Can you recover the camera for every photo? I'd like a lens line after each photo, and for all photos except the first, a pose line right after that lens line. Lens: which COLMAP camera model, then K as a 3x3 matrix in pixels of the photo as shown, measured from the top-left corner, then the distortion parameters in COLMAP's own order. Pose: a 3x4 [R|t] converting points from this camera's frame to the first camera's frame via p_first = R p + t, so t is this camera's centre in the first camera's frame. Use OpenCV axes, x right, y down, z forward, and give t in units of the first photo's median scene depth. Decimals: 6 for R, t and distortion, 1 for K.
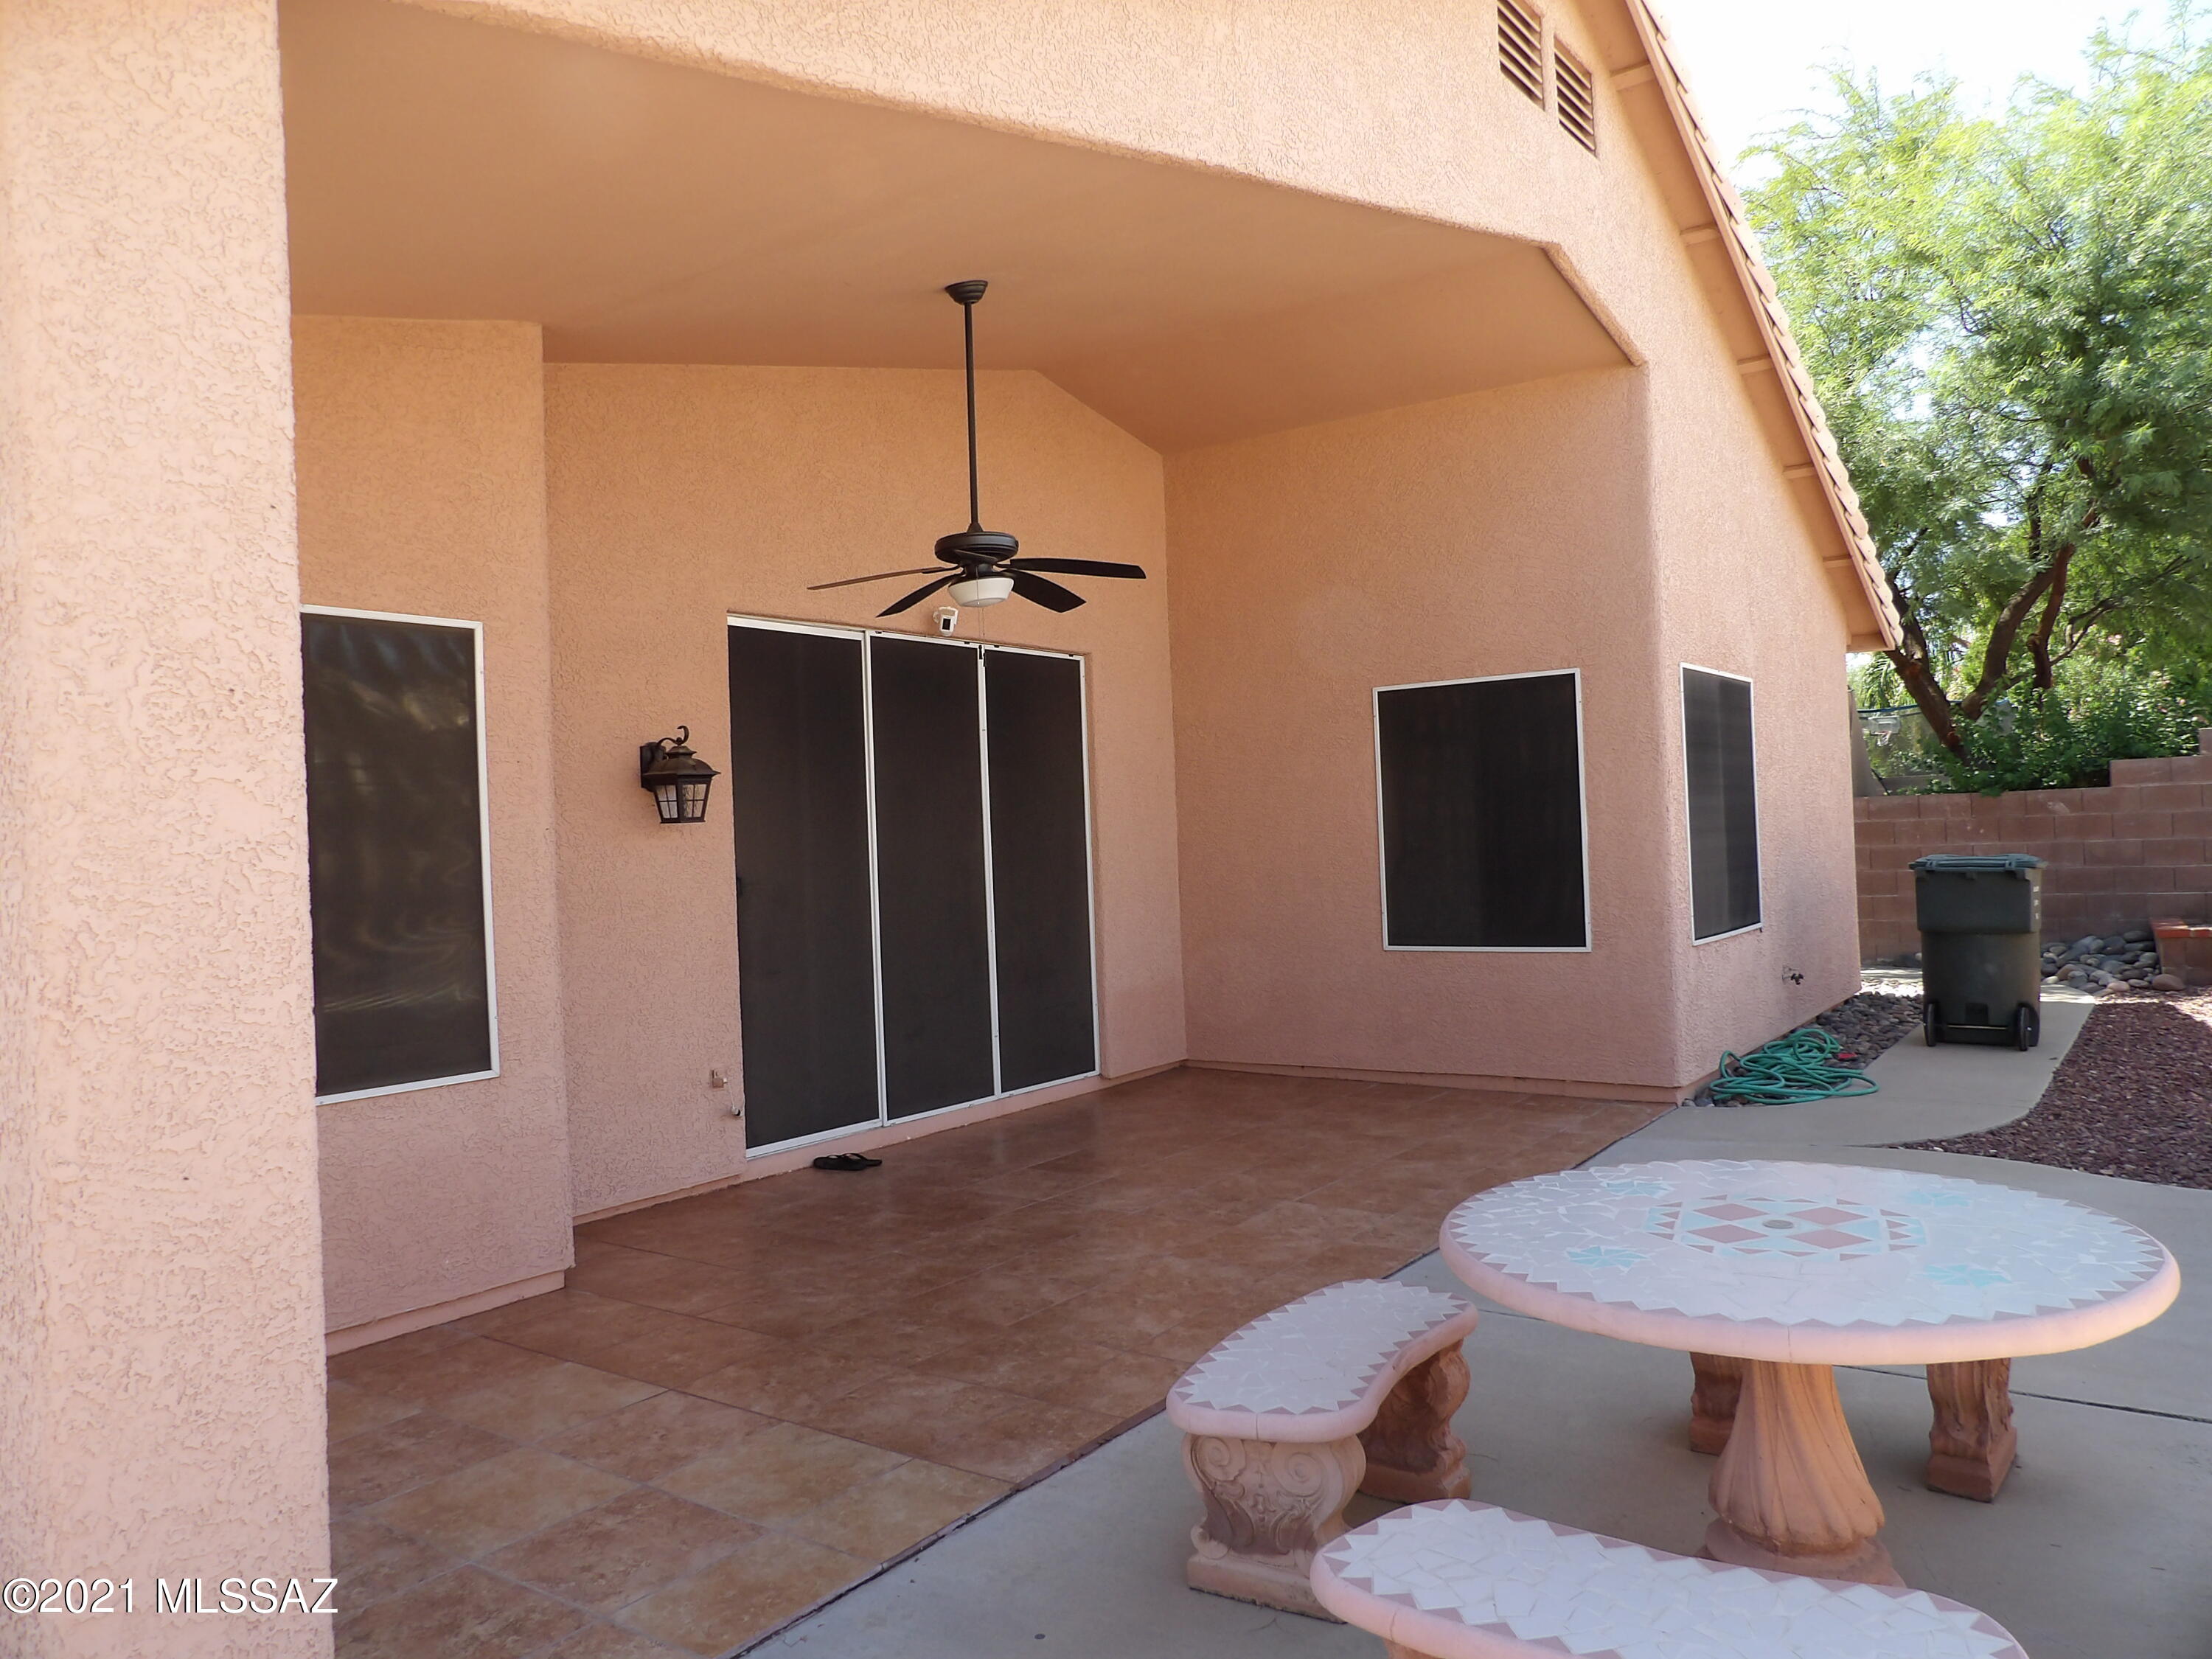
lens RADIAL K [[1577.4, 0, 1104.0], [0, 1577.4, 822.7], [0, 0, 1]] dist [-0.028705, 0.034716]
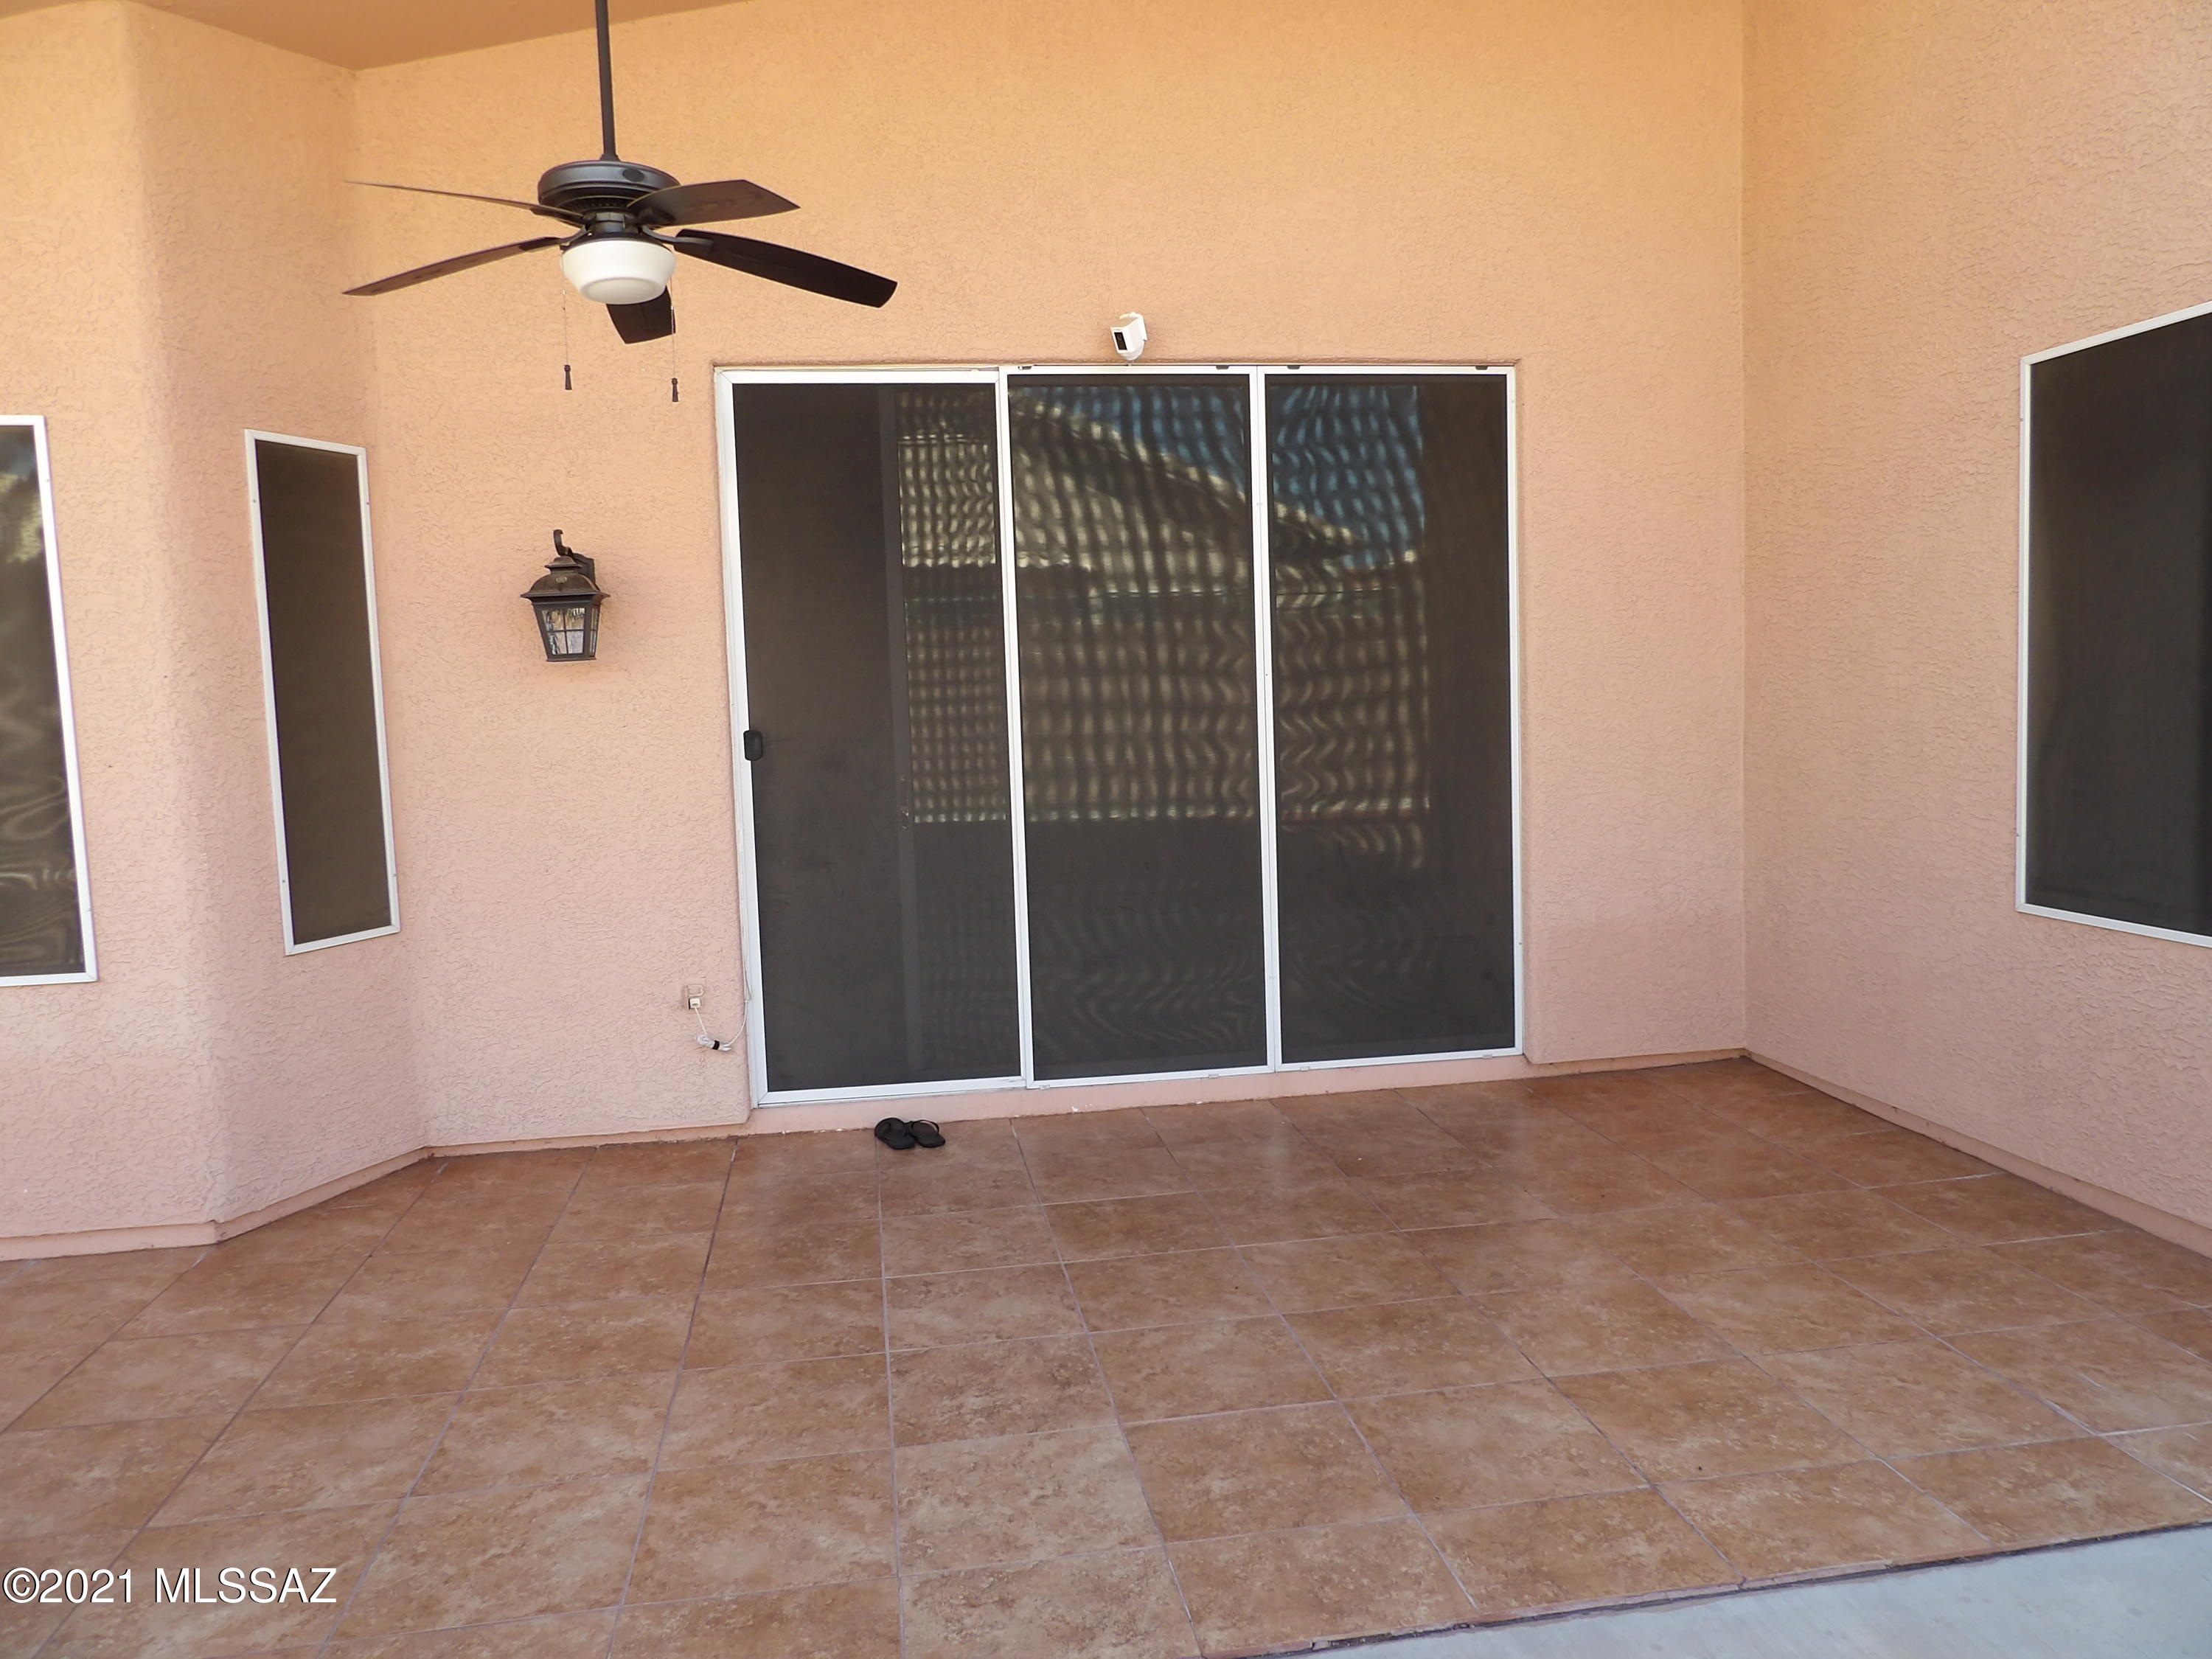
lens RADIAL K [[1577.4, 0, 1104.0], [0, 1577.4, 822.7], [0, 0, 1]] dist [-0.028705, 0.034716]
pose [[0.699318, 0.074663, -0.710901, 0.455705], [0.012939, 0.993045, 0.117024, -0.007736], [0.714694, -0.091035, 0.693488, 0.667266]]
